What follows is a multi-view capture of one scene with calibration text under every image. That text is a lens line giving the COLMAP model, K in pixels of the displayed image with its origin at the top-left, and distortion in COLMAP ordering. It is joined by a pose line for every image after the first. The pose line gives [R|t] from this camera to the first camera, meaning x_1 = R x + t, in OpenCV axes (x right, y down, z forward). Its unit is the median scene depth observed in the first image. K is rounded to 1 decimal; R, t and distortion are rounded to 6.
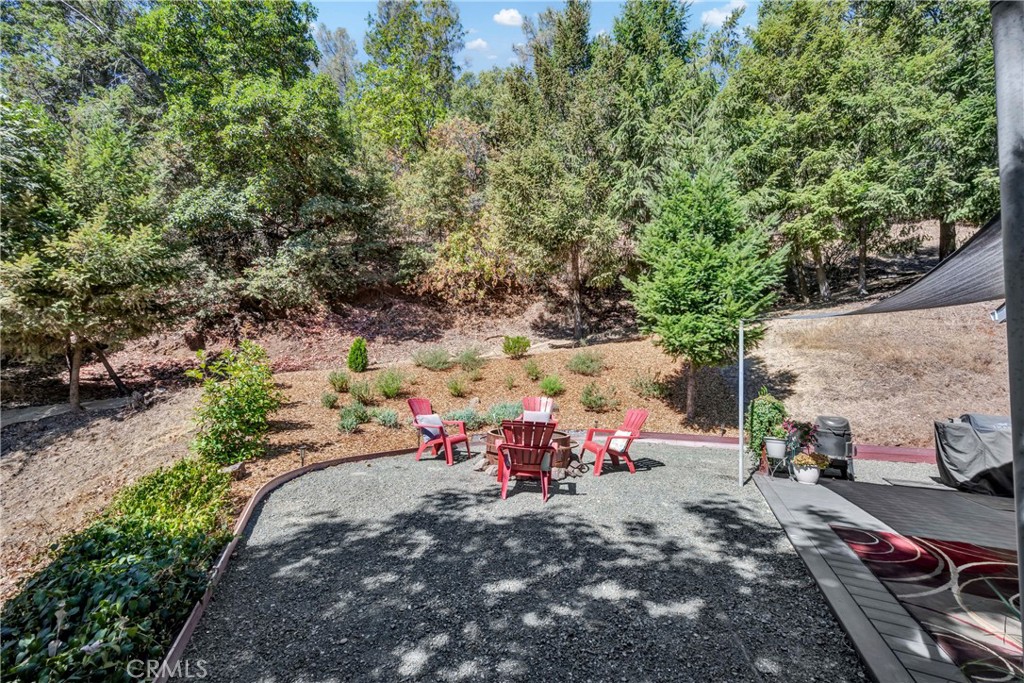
lens RADIAL K [[426.5, 0, 512.0], [0, 426.5, 341.5], [0, 0, 1]] dist [0.000182, -0.000015]
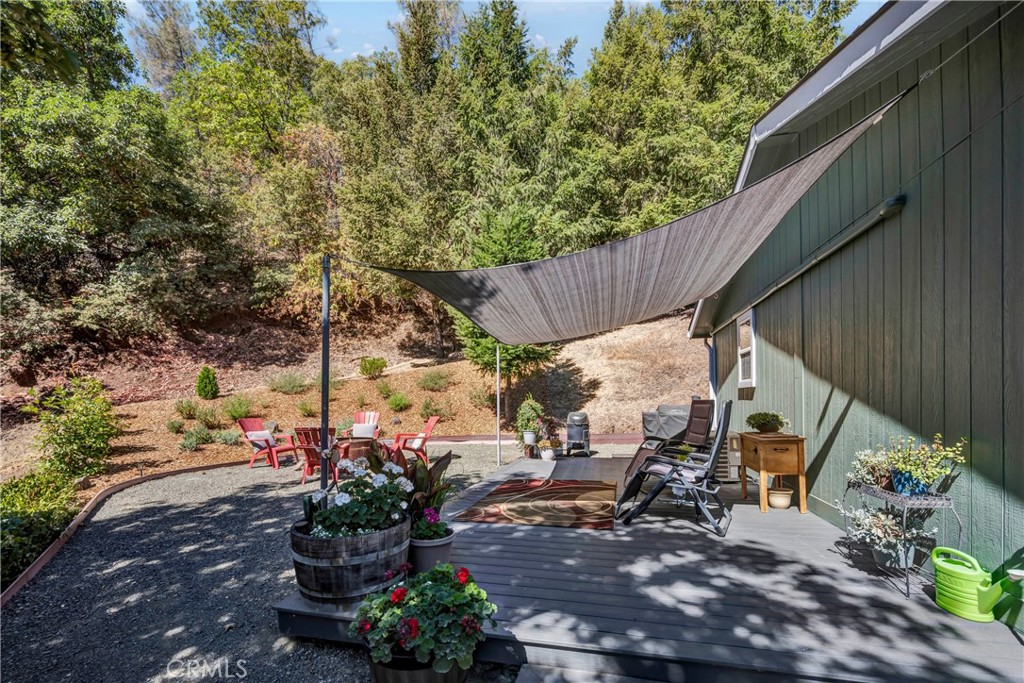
lens RADIAL K [[462.1, 0, 510.1], [0, 462.1, 404.3], [0, 0, 1]] dist [-0.002155, 0.000065]
pose [[0.983789, -0.056537, 0.170183, 0.141468], [0.038142, 0.993256, 0.109487, -0.009971], [-0.175225, -0.101221, 0.979311, -0.197508]]
